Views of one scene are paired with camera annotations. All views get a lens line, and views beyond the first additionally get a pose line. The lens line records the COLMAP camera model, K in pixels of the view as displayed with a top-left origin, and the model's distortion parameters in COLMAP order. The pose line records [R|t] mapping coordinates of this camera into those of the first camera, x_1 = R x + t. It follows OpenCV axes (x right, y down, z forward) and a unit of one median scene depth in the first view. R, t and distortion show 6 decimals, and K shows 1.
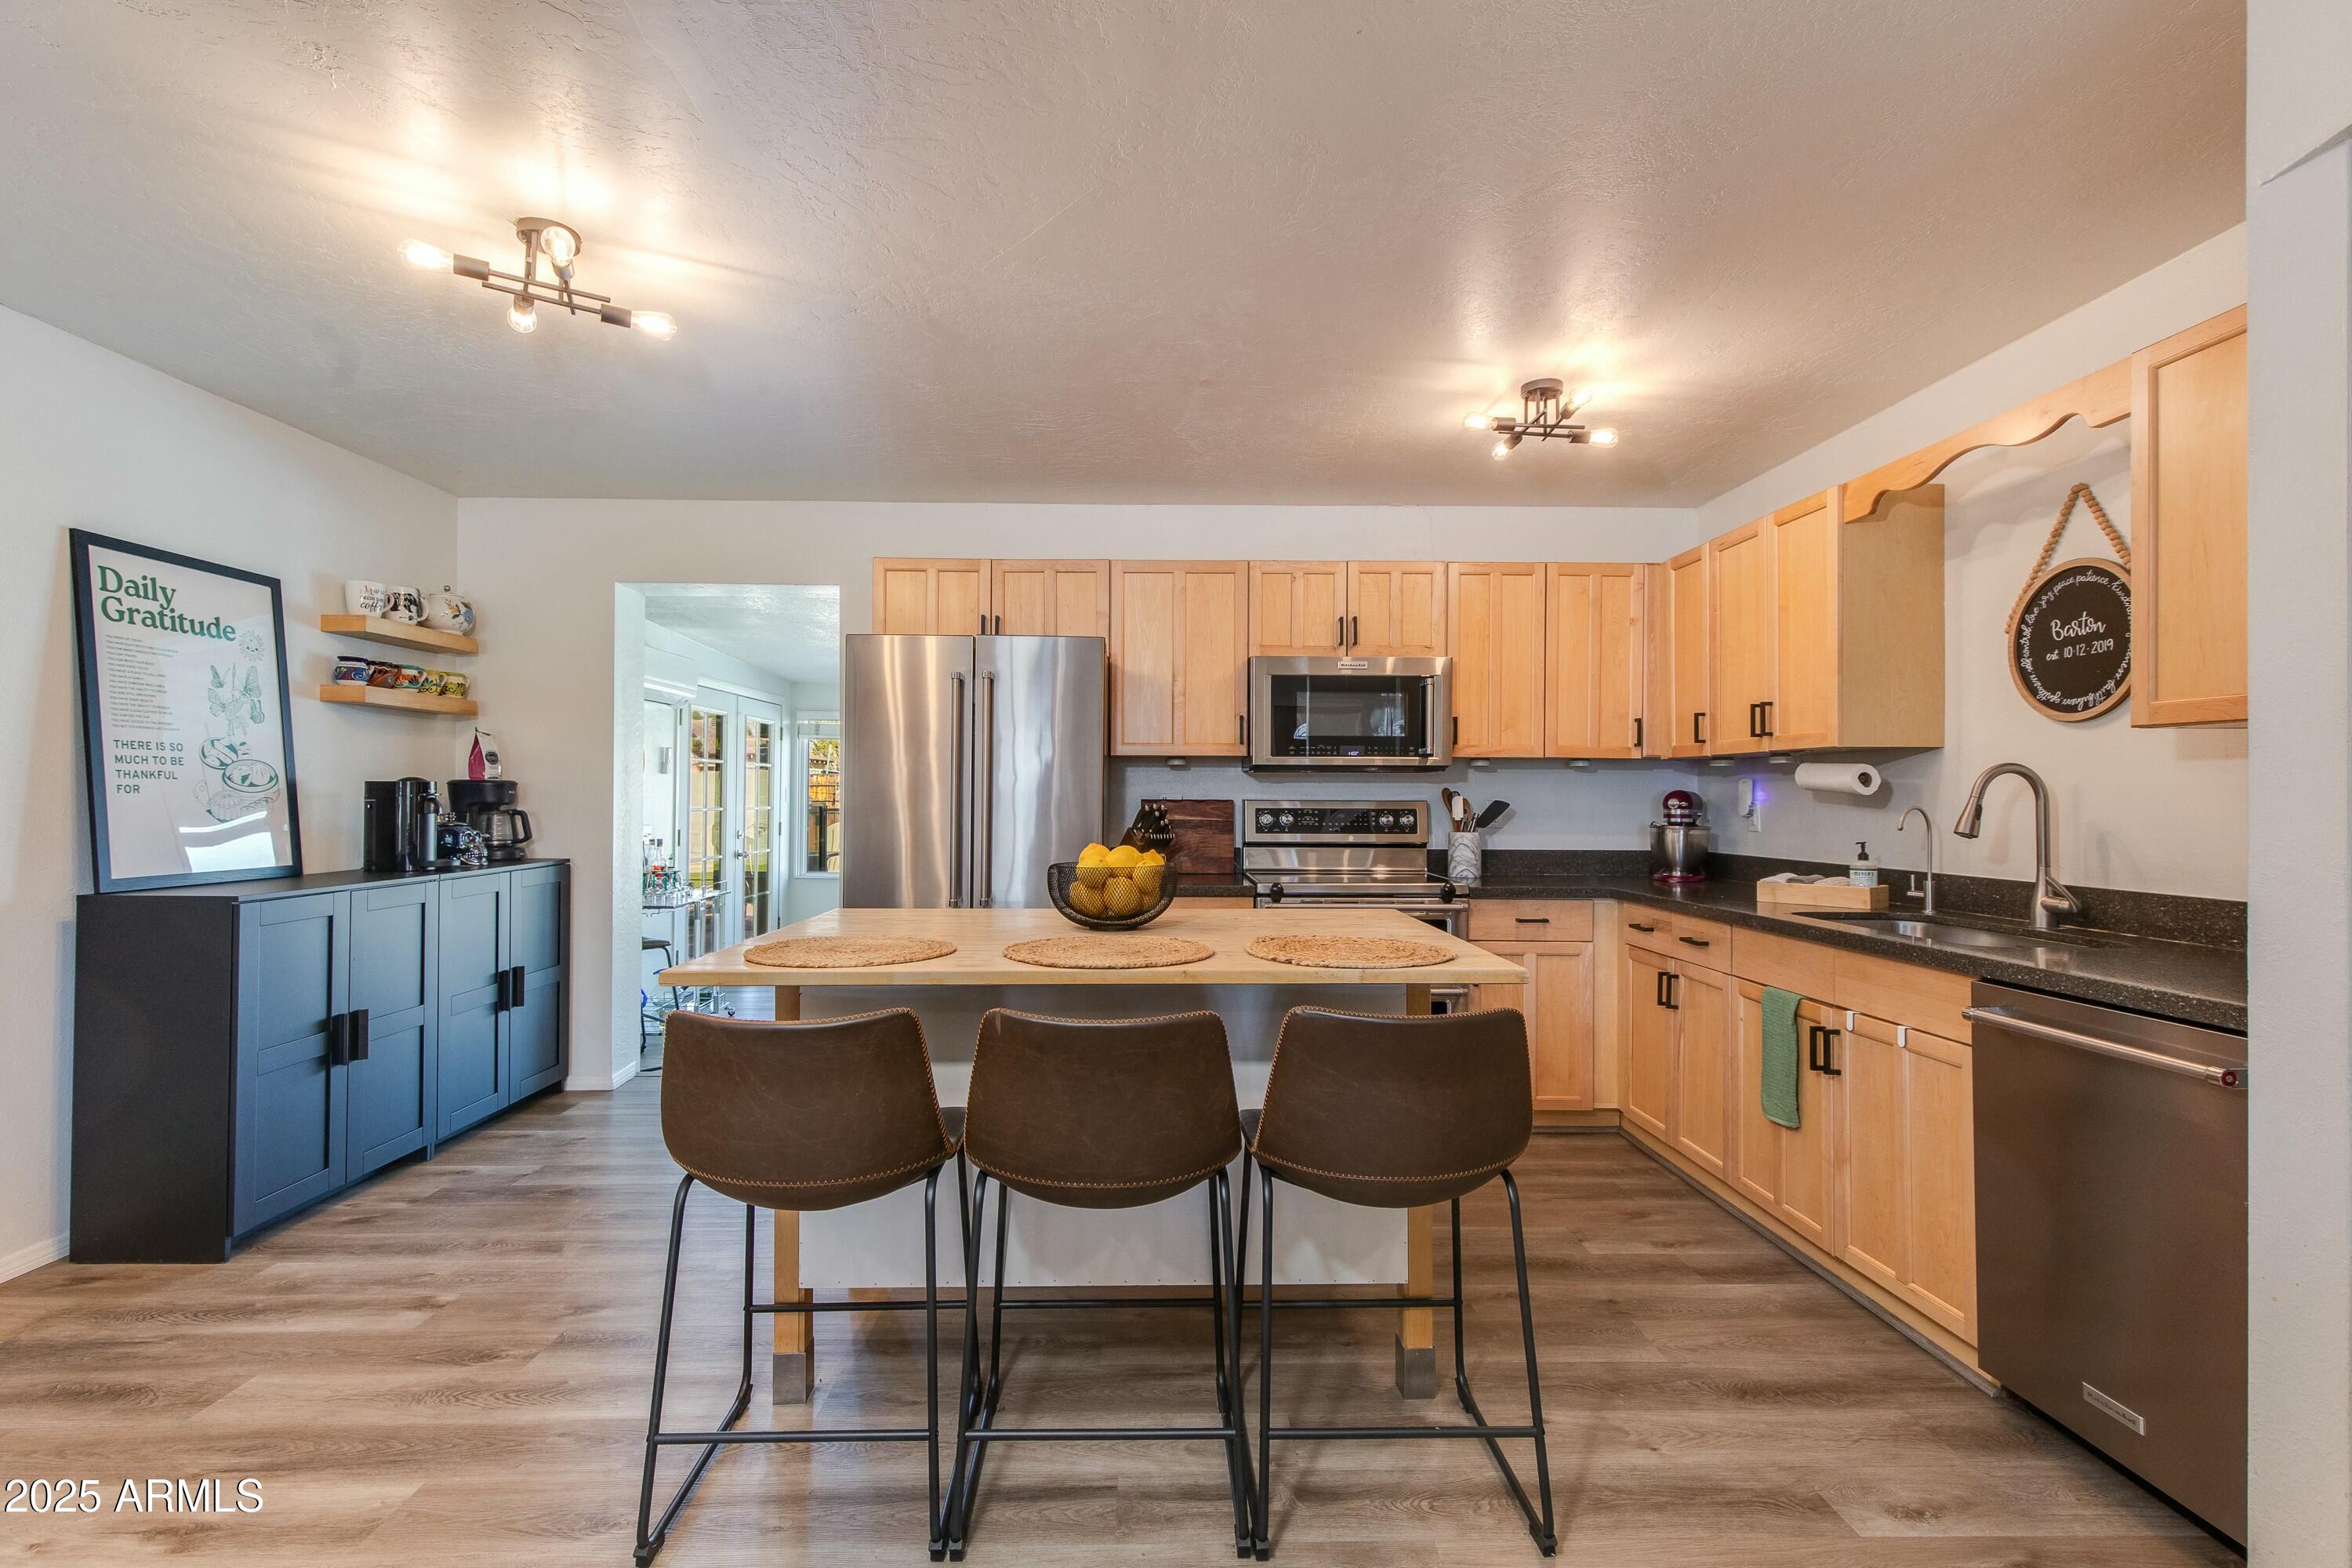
lens RADIAL K [[1062.4, 0, 1161.6], [0, 1062.4, 787.4], [0, 0, 1]] dist [0.000924, 0.000137]
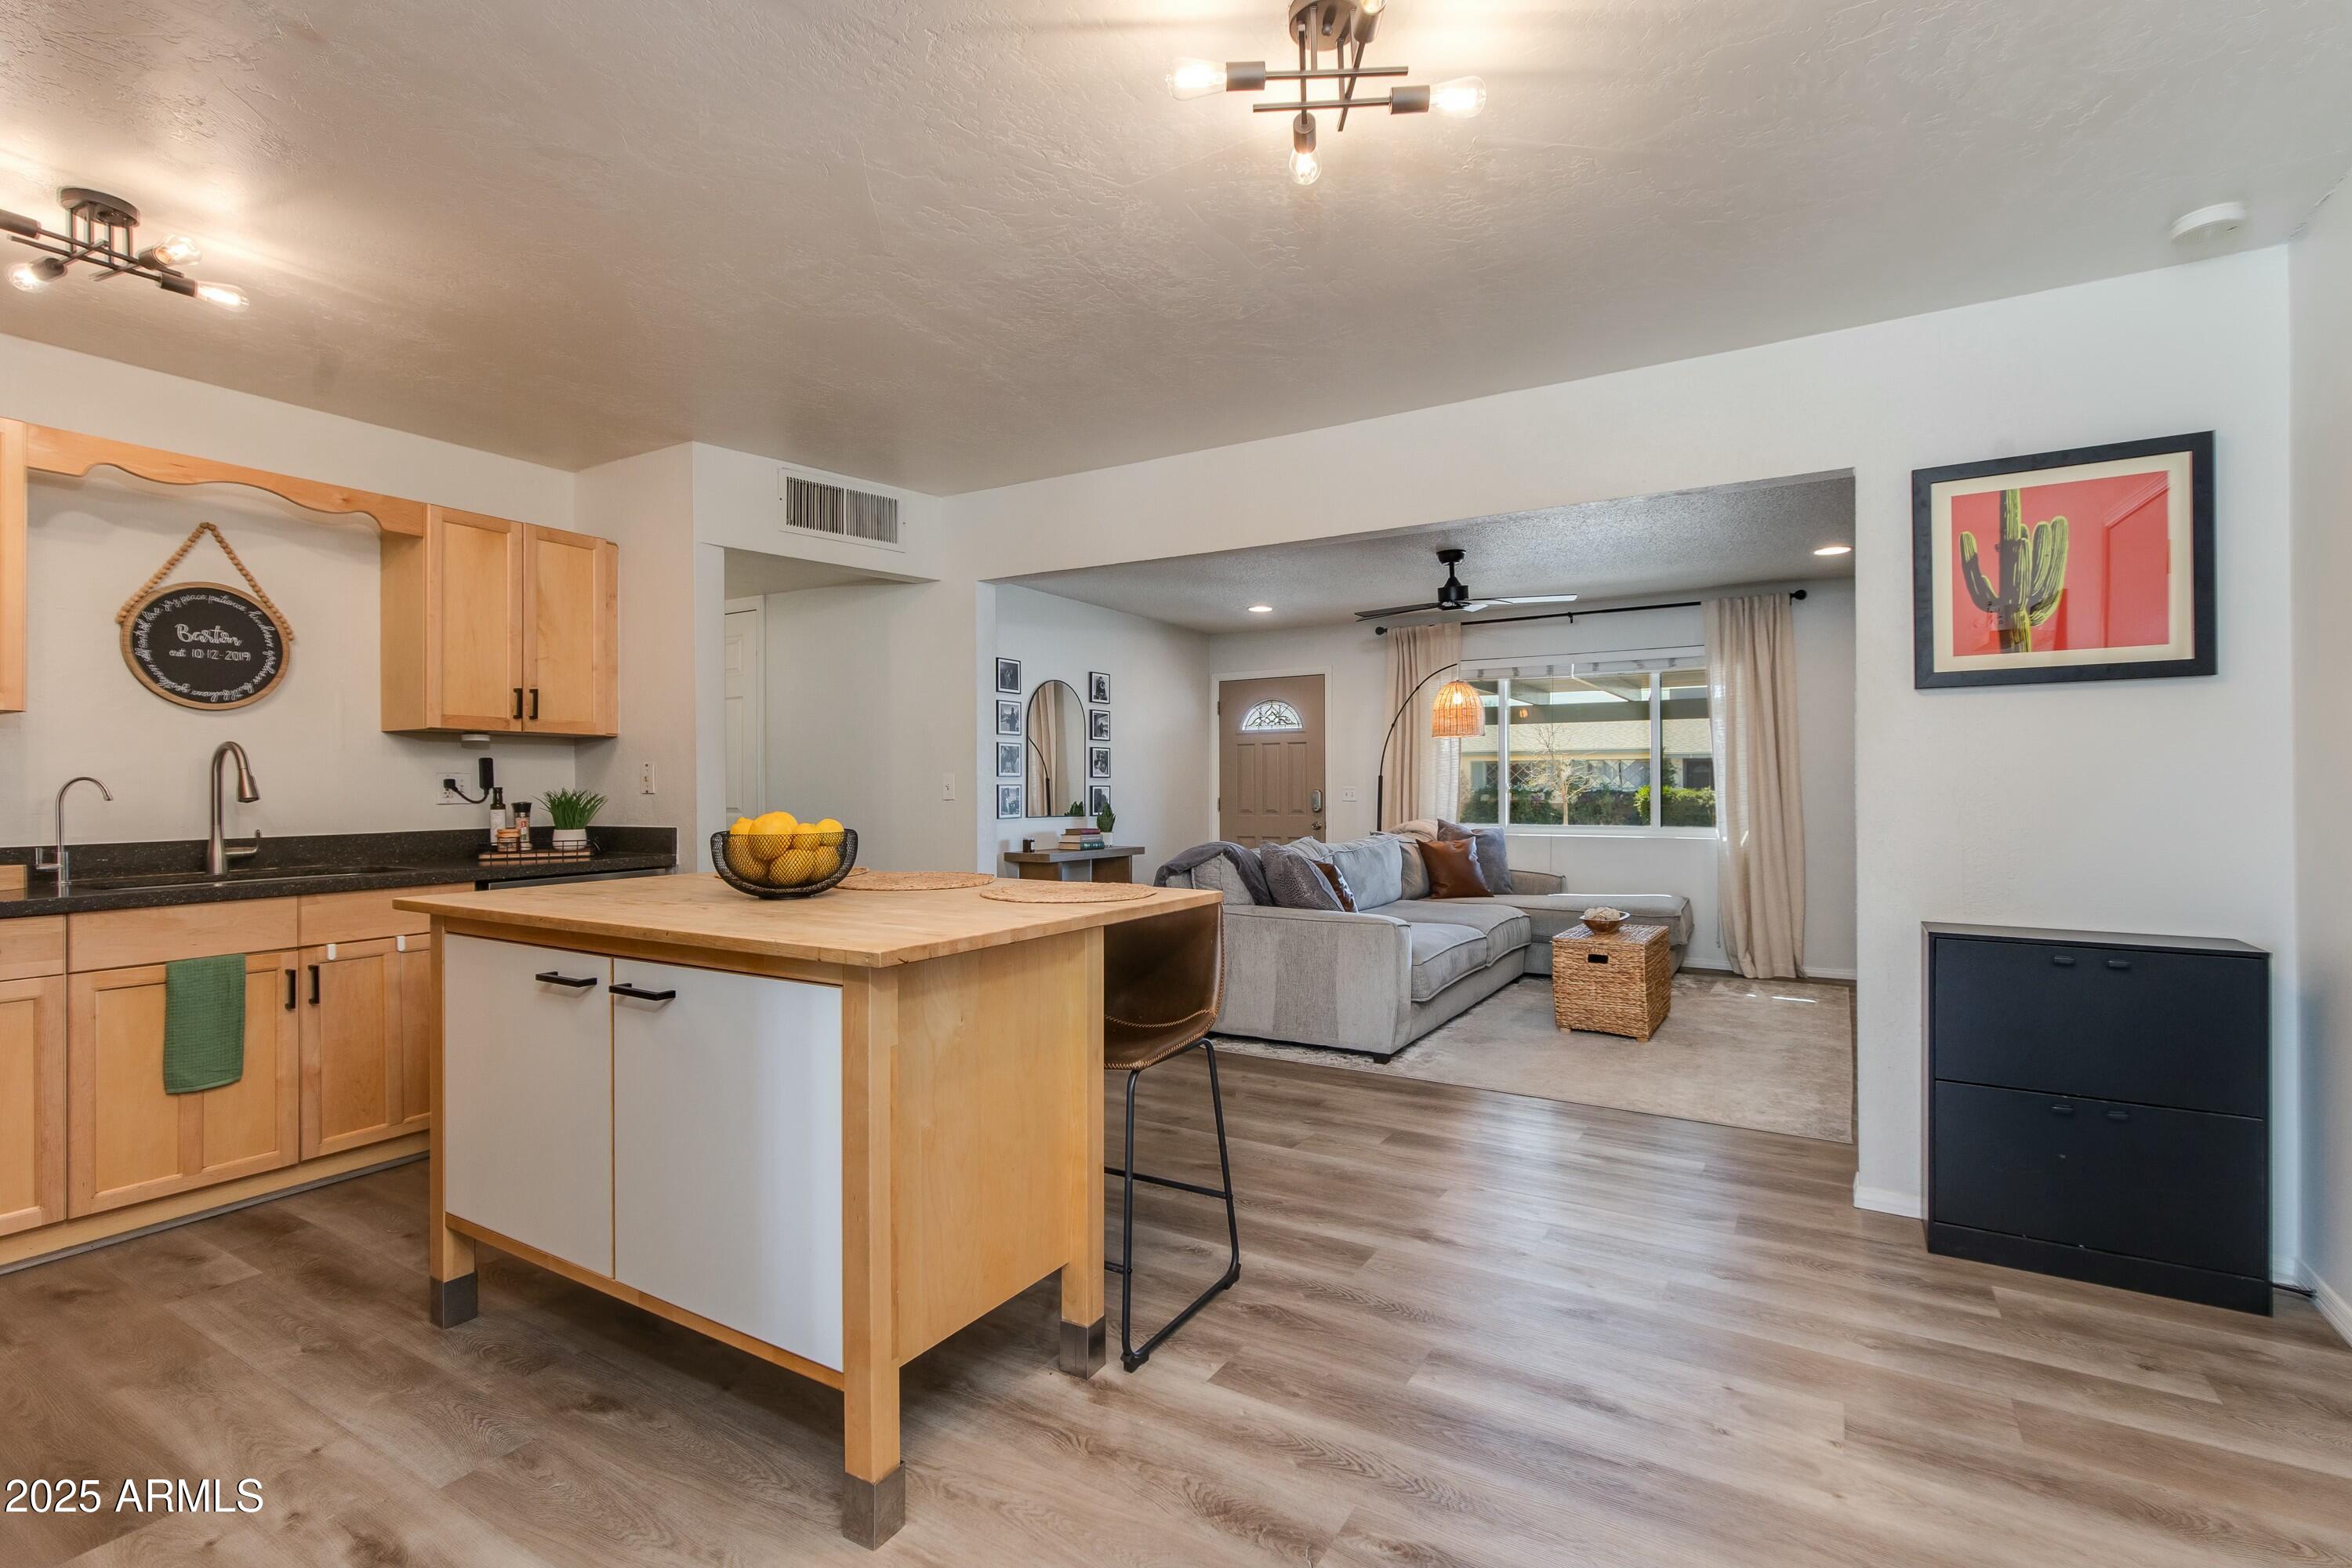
lens RADIAL K [[1063.0, 0, 1196.4], [0, 1063.0, 782.4], [0, 0, 1]] dist [0.001630, 0.001372]
pose [[-0.850731, 0.003978, 0.525586, -0.608033], [-0.000841, 0.999960, -0.008930, 0.025742], [-0.525600, -0.008039, -0.850694, 1.103825]]
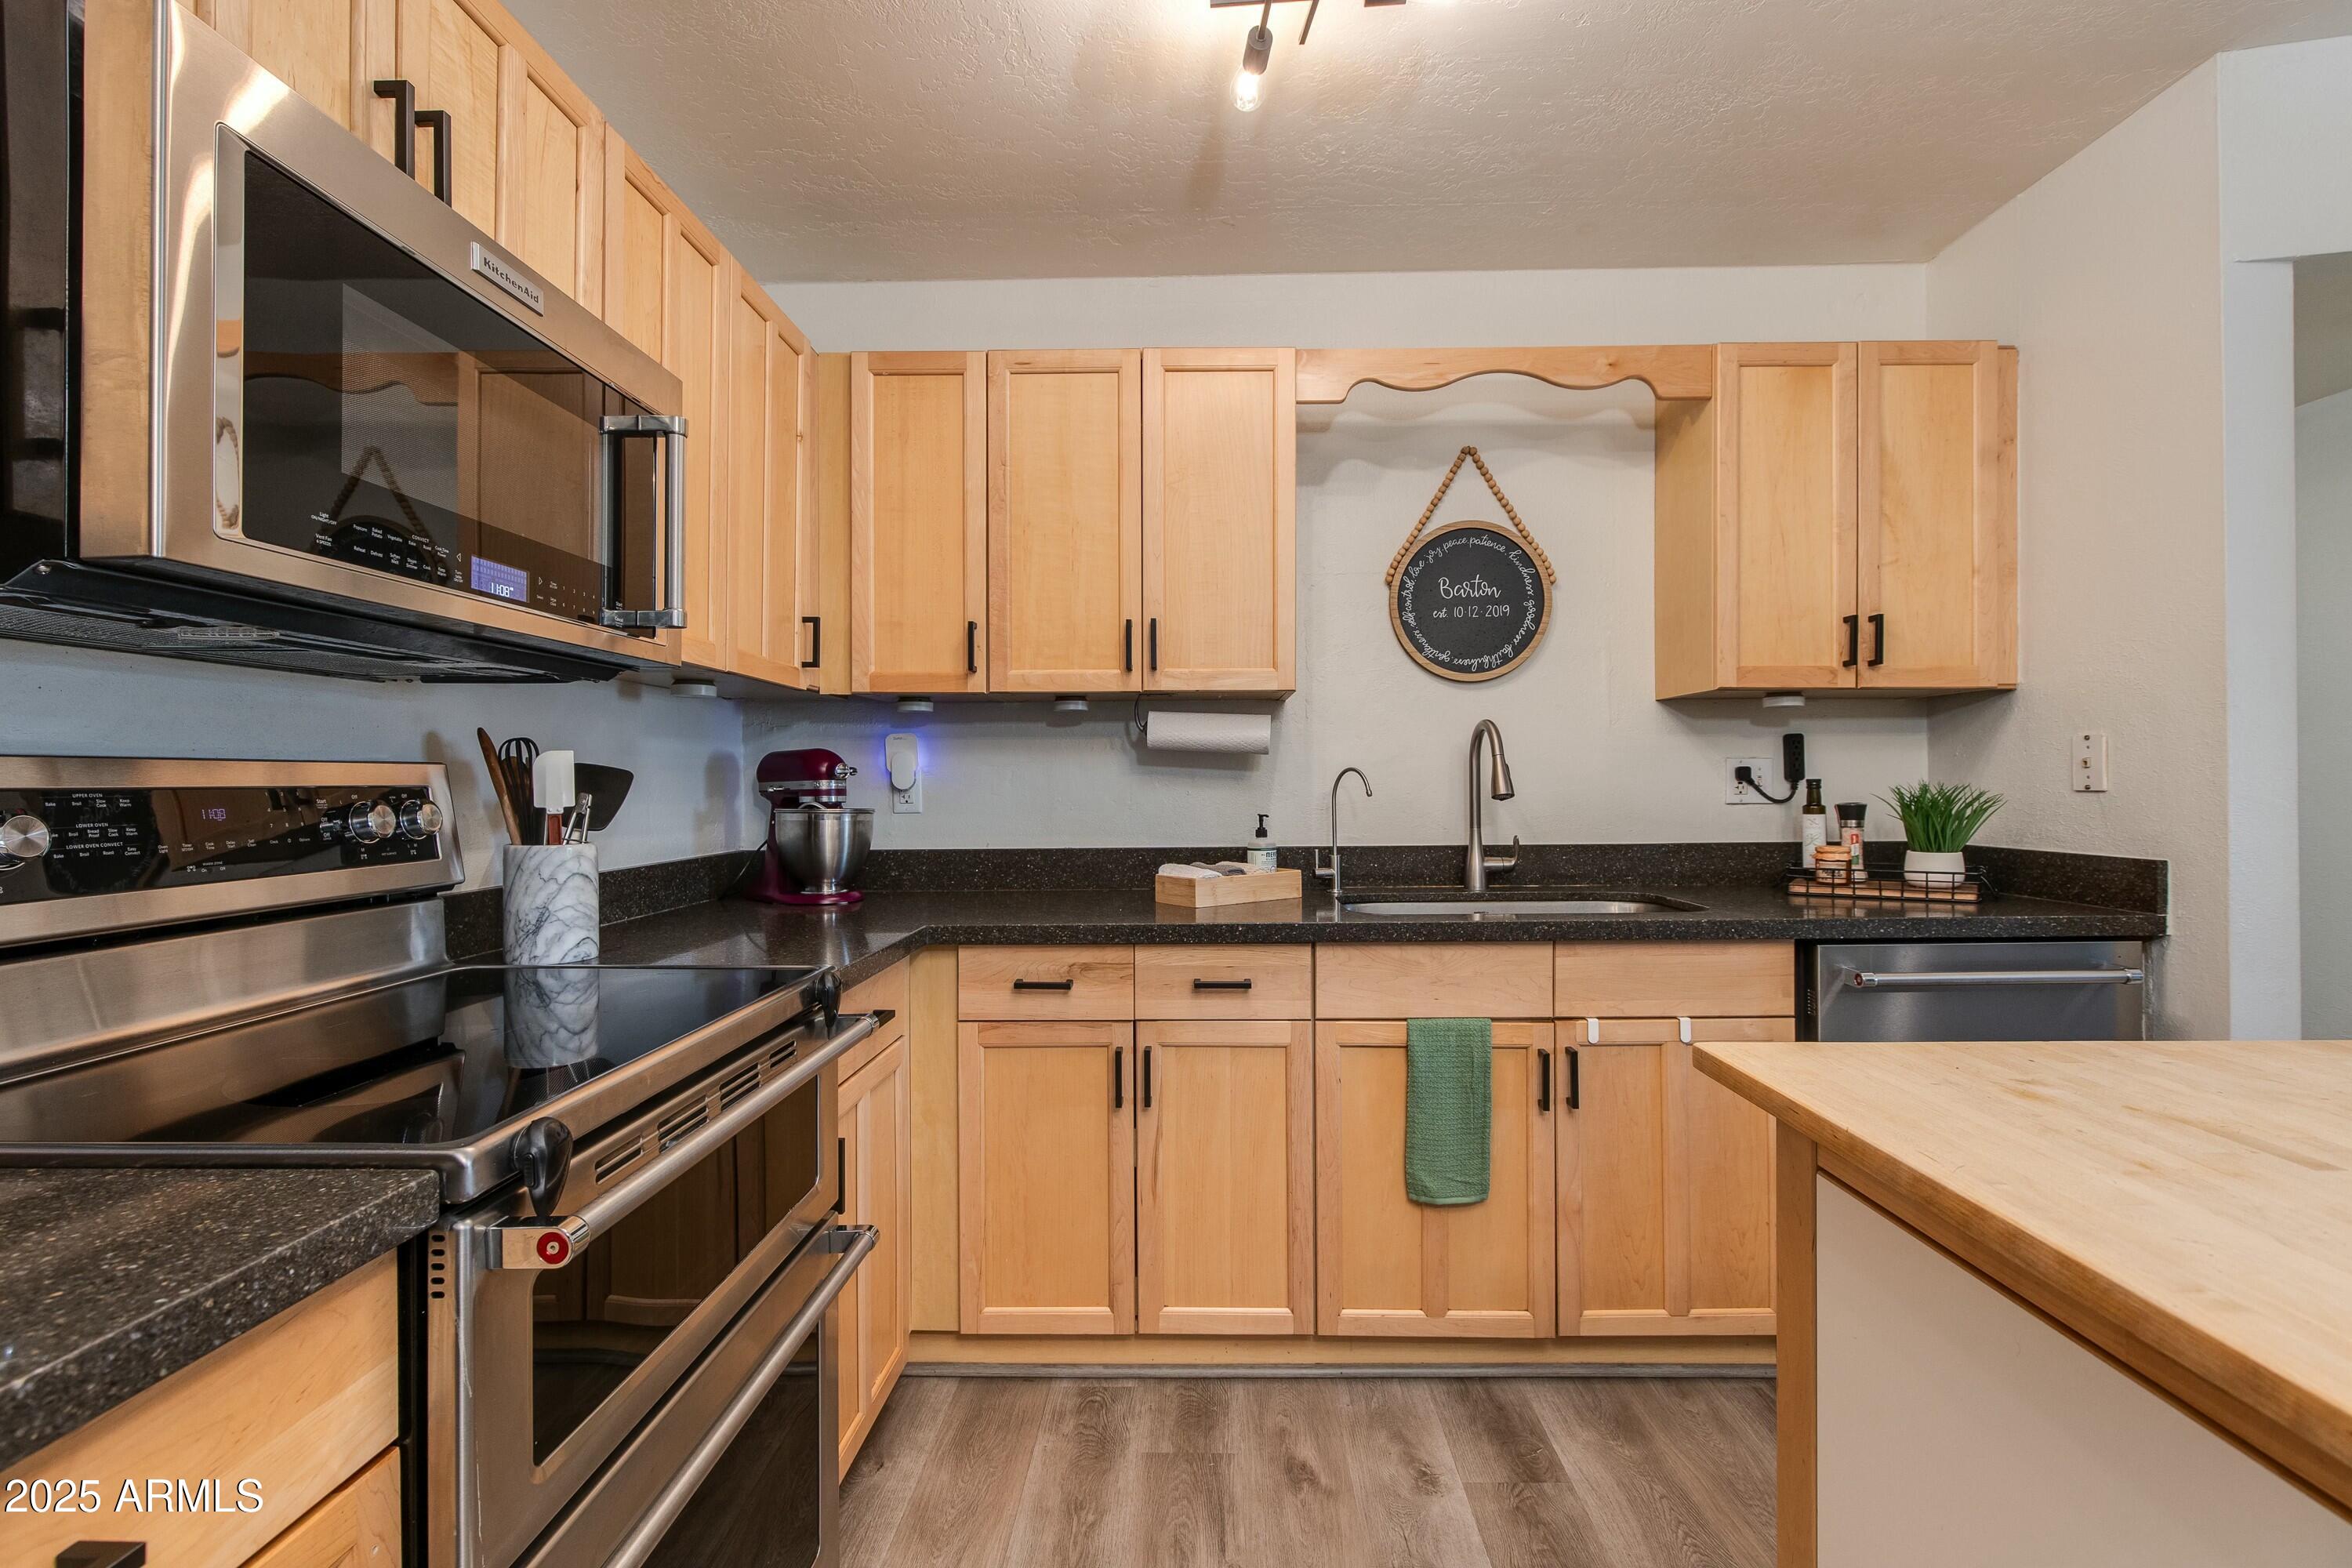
lens RADIAL K [[1063.0, 0, 1196.4], [0, 1063.0, 782.4], [0, 0, 1]] dist [0.001630, 0.001372]
pose [[0.035519, -0.006704, 0.999347, -0.117380], [-0.002643, 0.999973, 0.006803, 0.020147], [-0.999366, -0.002883, 0.035500, 0.924066]]
